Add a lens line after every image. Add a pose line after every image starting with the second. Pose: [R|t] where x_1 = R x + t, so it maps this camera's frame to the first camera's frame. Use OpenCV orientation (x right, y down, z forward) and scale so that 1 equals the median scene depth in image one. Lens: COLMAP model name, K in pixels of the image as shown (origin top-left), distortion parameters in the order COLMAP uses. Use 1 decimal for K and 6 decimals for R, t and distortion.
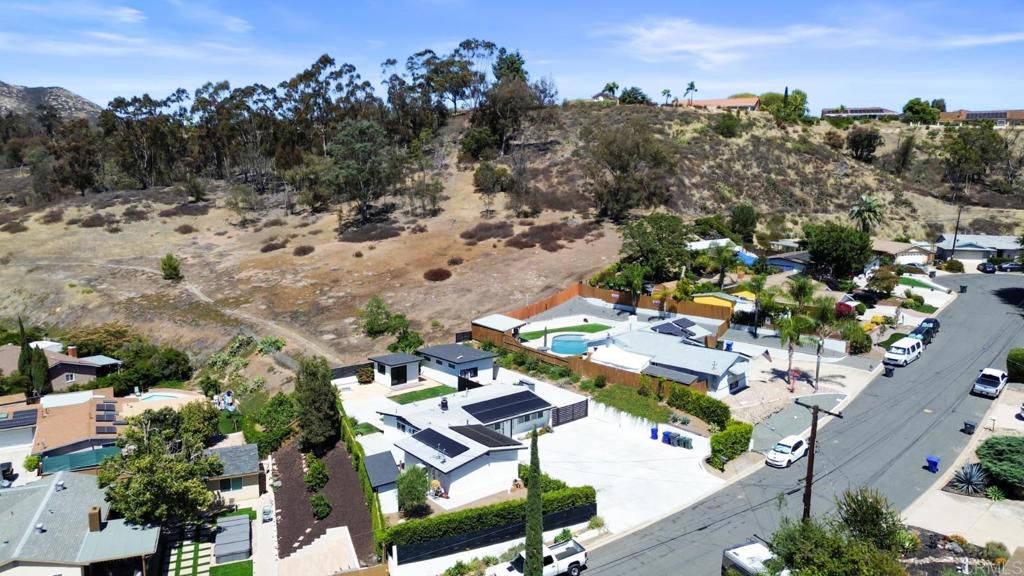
lens RADIAL K [[720.7, 0, 512.0], [0, 720.7, 288.0], [0, 0, 1]] dist [0.081303, -0.089385]
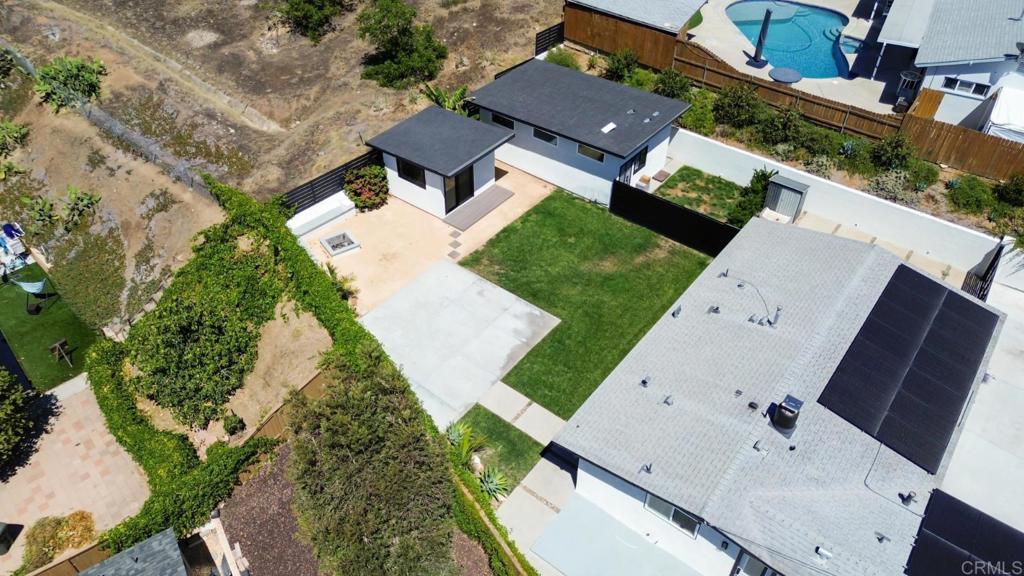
lens RADIAL K [[720.7, 0, 512.0], [0, 720.7, 288.0], [0, 0, 1]] dist [0.081303, -0.089385]
pose [[0.976028, -0.141677, 0.165215, -0.204666], [0.030370, 0.840343, 0.541204, -0.047708], [-0.215513, -0.523213, 0.824501, 0.643516]]
